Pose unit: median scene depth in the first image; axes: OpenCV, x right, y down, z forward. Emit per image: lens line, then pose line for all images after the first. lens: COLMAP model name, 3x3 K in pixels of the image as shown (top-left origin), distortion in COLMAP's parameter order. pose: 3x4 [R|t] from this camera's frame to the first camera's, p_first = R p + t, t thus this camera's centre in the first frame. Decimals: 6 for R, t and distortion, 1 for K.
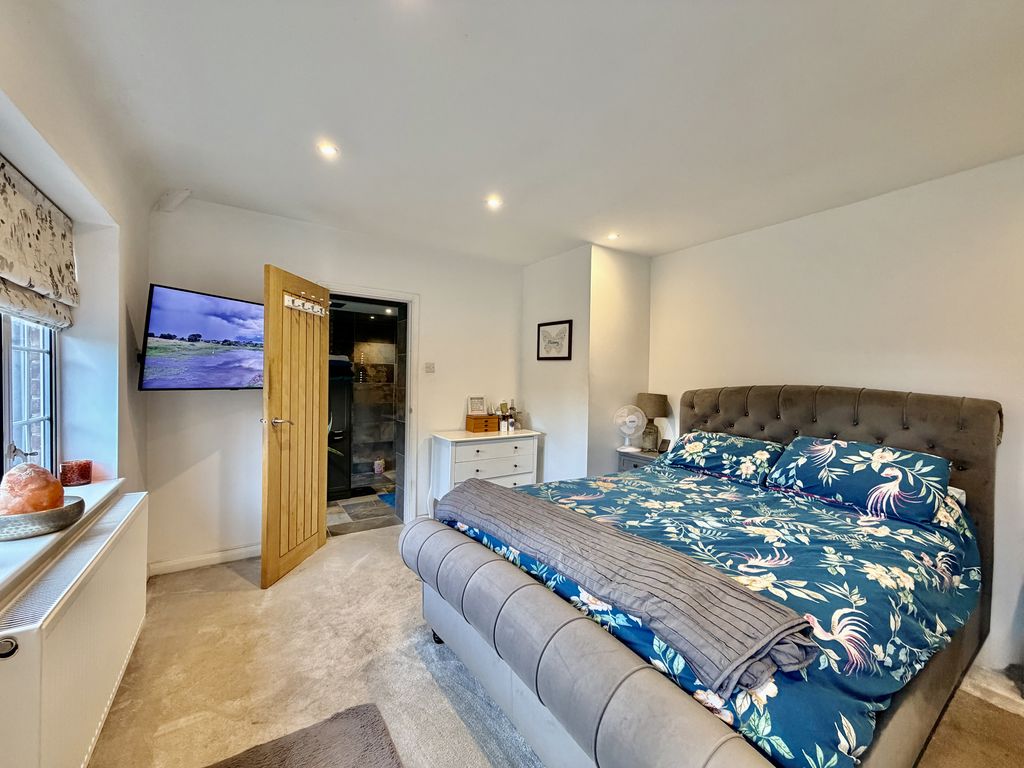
lens RADIAL K [[409.5, 0, 511.9], [0, 409.5, 385.8], [0, 0, 1]] dist [-0.000448, -0.000030]
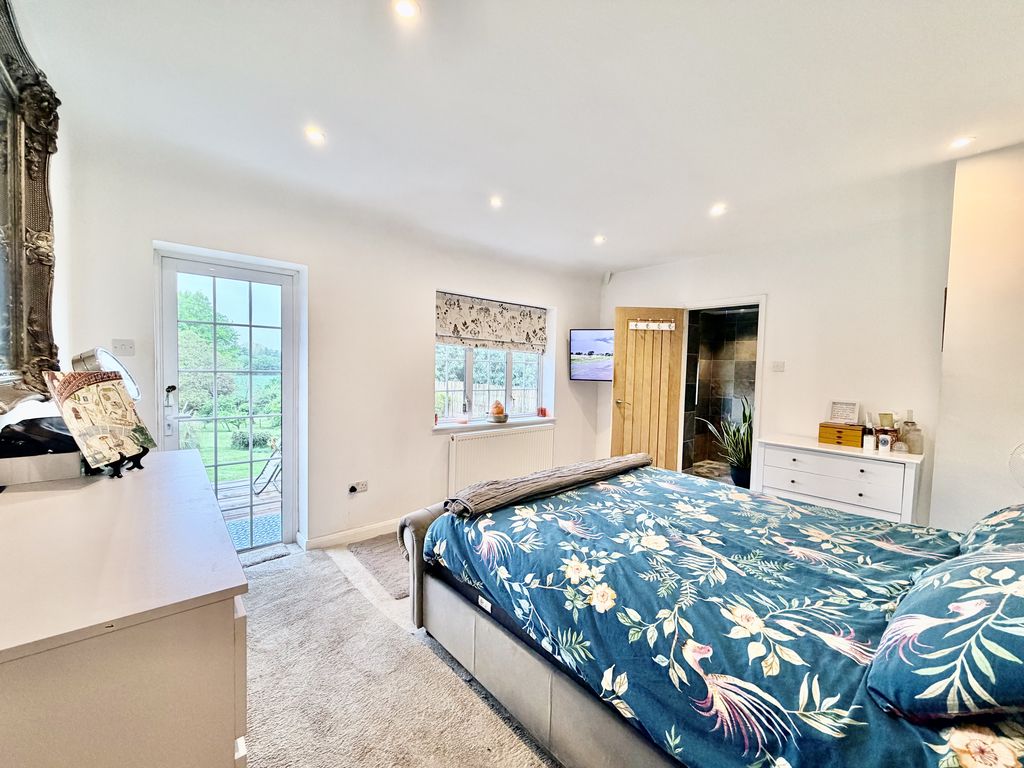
lens RADIAL K [[409.5, 0, 512.6], [0, 409.5, 384.8], [0, 0, 1]] dist [-0.000448, -0.000030]
pose [[0.123755, 0.032057, -0.991795, 1.221549], [-0.036156, 0.998960, 0.027777, -0.011000], [0.991654, 0.032422, 0.124786, 0.456344]]
